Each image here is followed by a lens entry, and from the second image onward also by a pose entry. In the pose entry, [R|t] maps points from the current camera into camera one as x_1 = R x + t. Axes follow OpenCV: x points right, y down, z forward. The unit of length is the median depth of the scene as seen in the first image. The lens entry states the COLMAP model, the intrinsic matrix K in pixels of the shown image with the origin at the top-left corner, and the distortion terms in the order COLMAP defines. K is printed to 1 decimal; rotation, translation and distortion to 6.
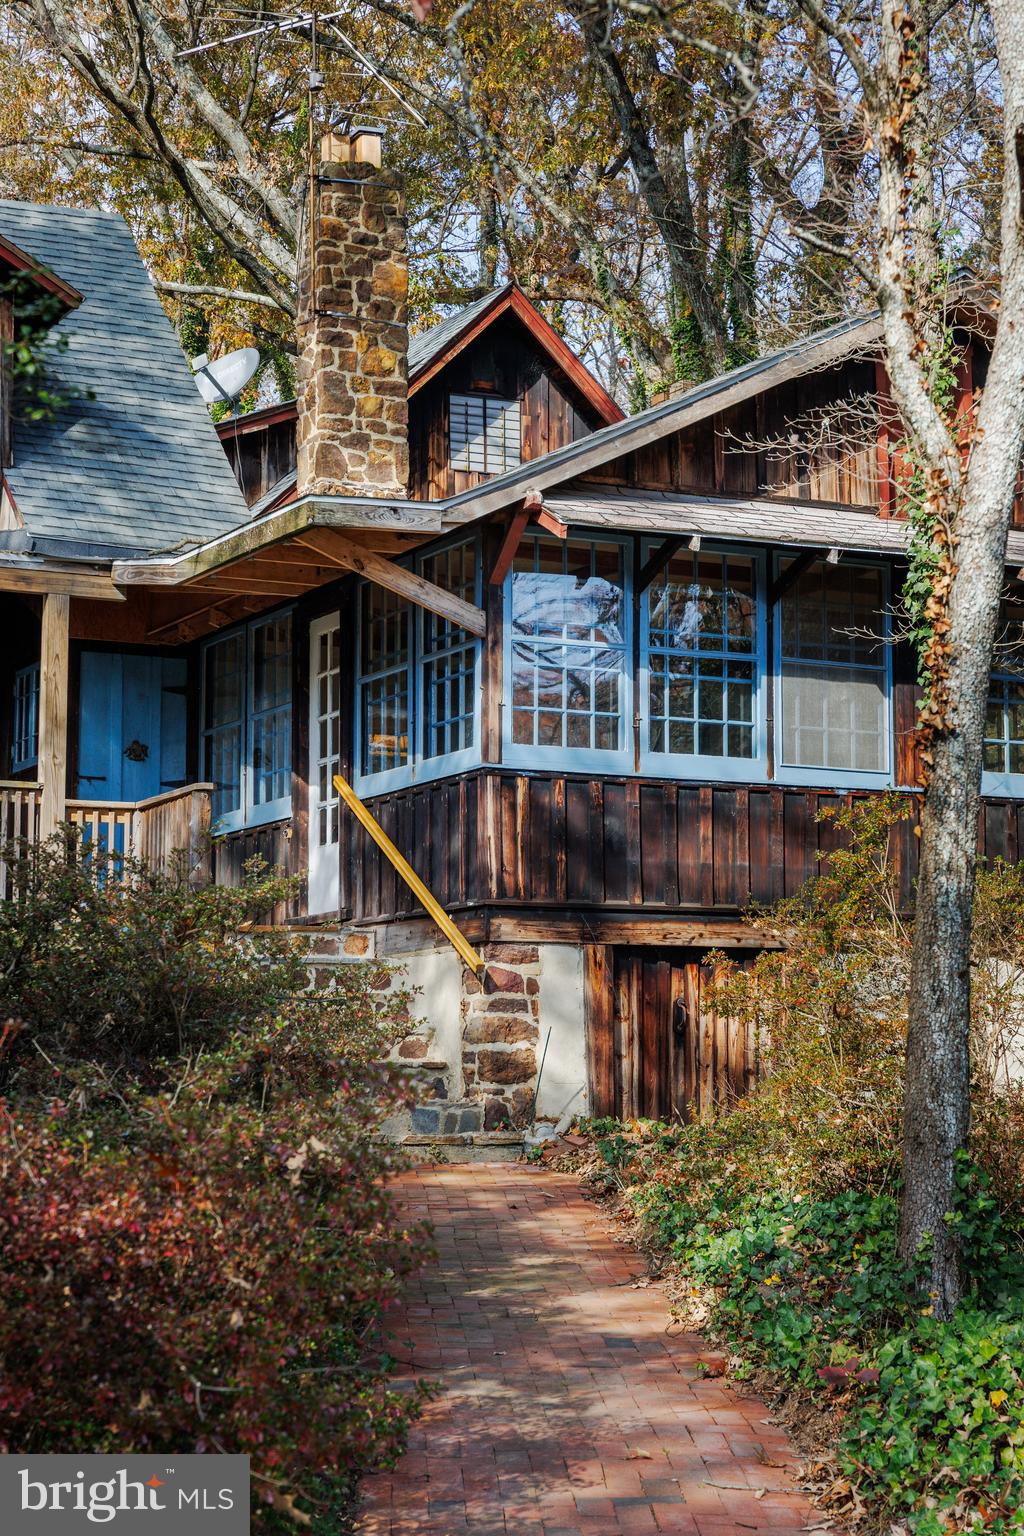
lens RADIAL K [[2969.7, 0, 512.4], [0, 2969.7, 764.9], [0, 0, 1]] dist [0.019512, 0.000000]
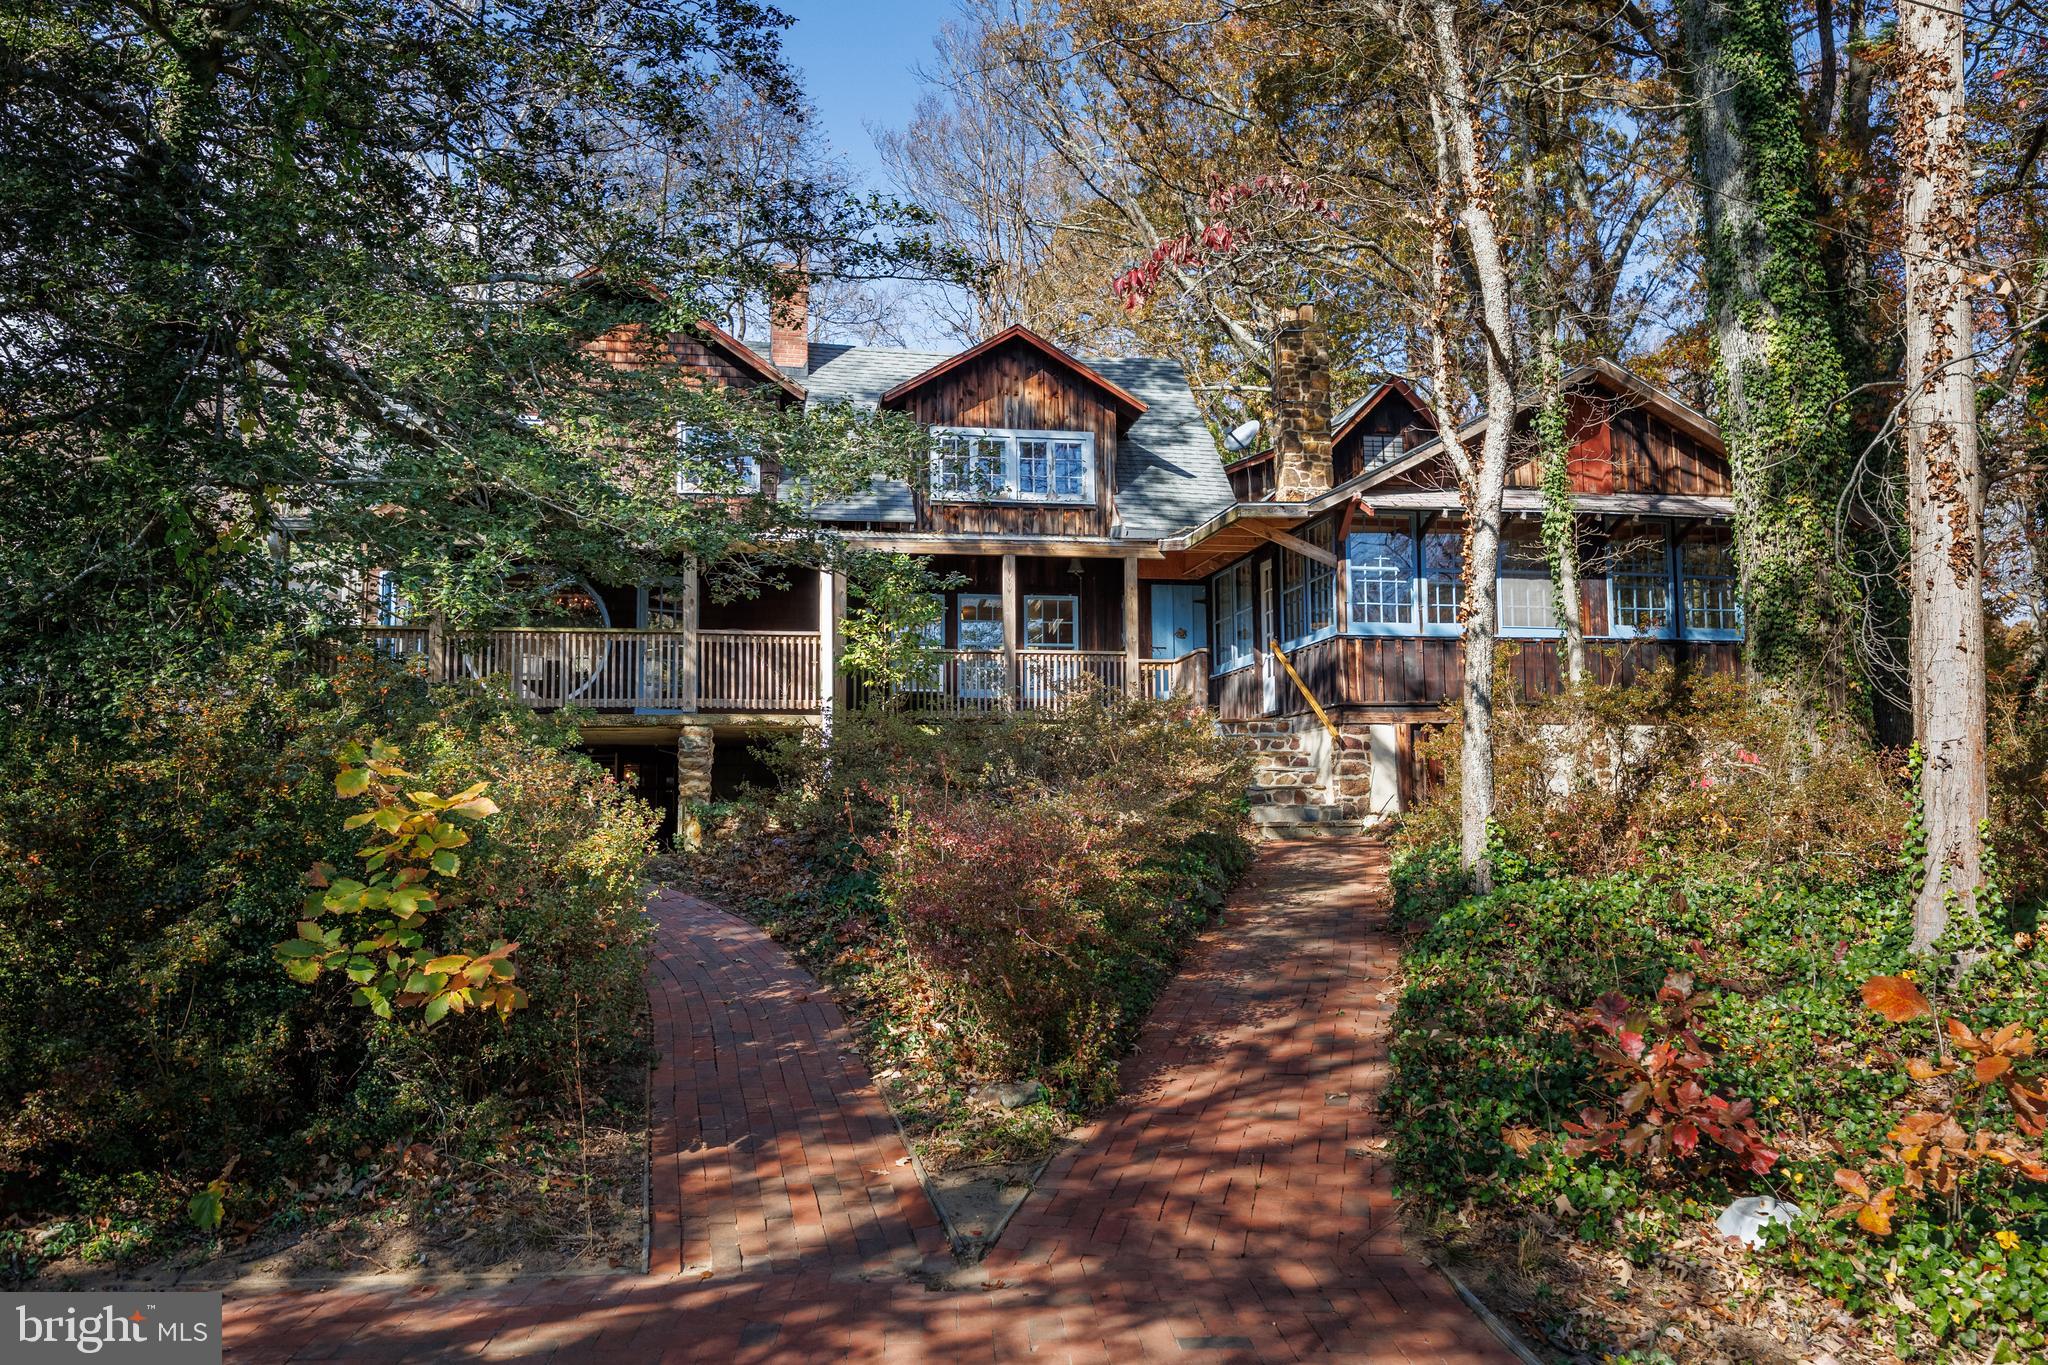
lens RADIAL K [[1598.5, 0, 1025.3], [0, 1598.5, 697.4], [0, 0, 1]] dist [0.001063, -0.004431]
pose [[0.960228, -0.032260, -0.277347, 0.083363], [0.042751, 0.998578, 0.031861, -0.000540], [0.275925, -0.042451, 0.960241, -0.072259]]
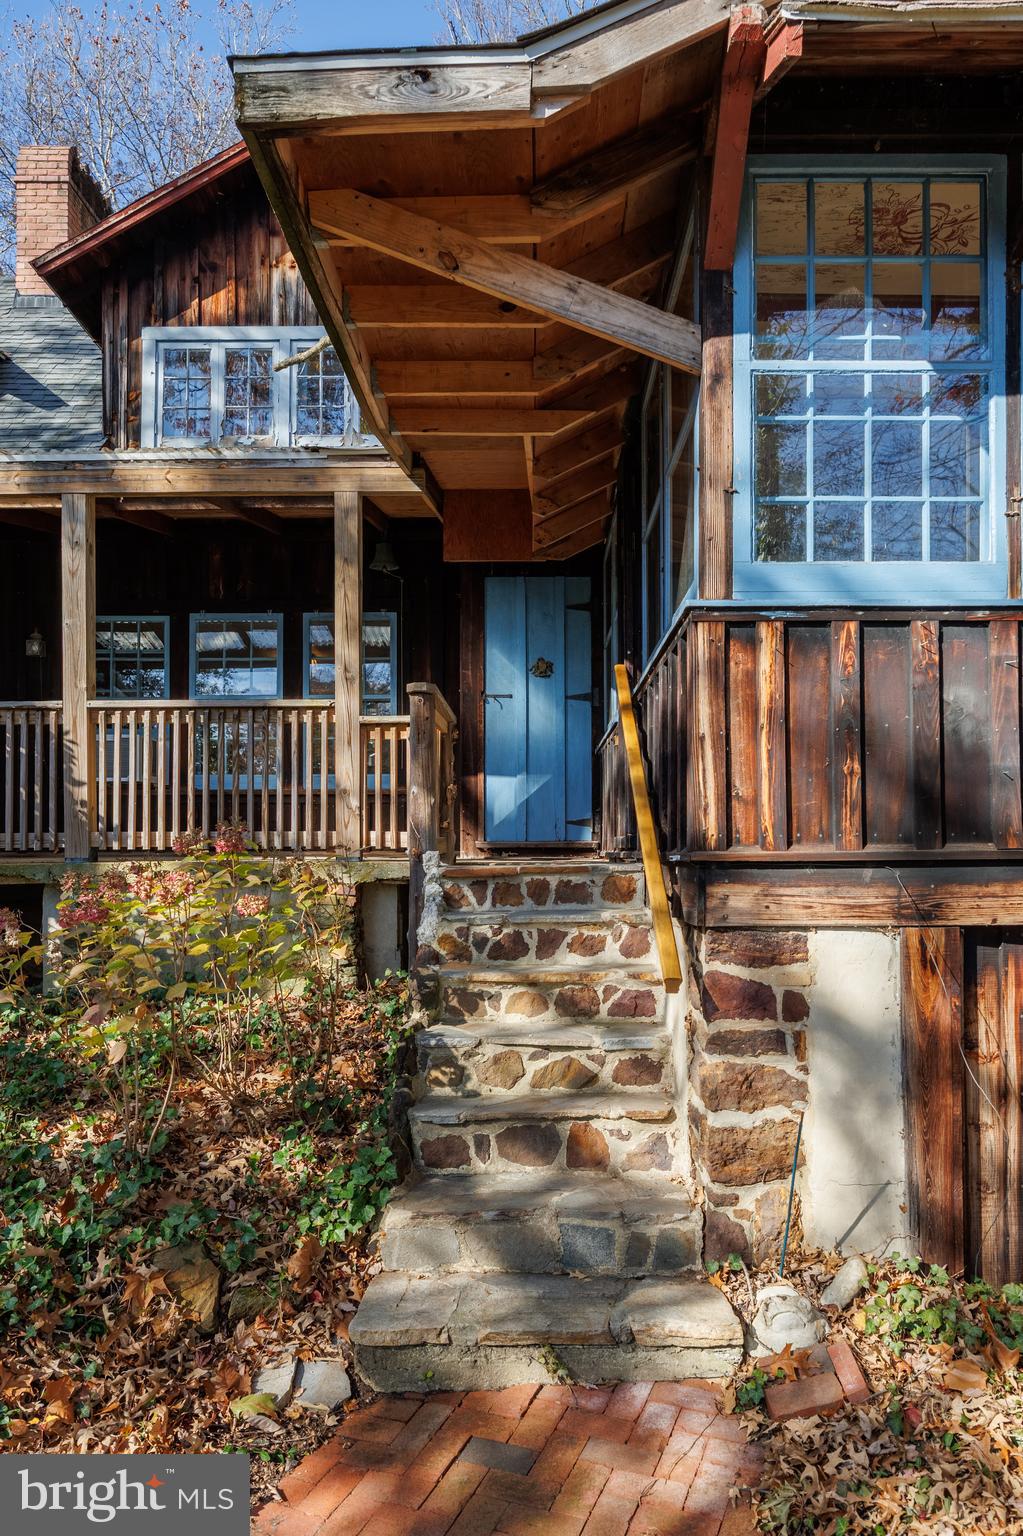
lens RADIAL K [[1024.3, 0, 555.4], [0, 1024.3, 843.5], [0, 0, 1]] dist [-0.003733, -0.001322]
pose [[0.892438, -0.004316, -0.451149, 0.052138], [0.060956, 0.991939, 0.111092, 0.020967], [0.447032, -0.126643, 0.885507, 0.811355]]
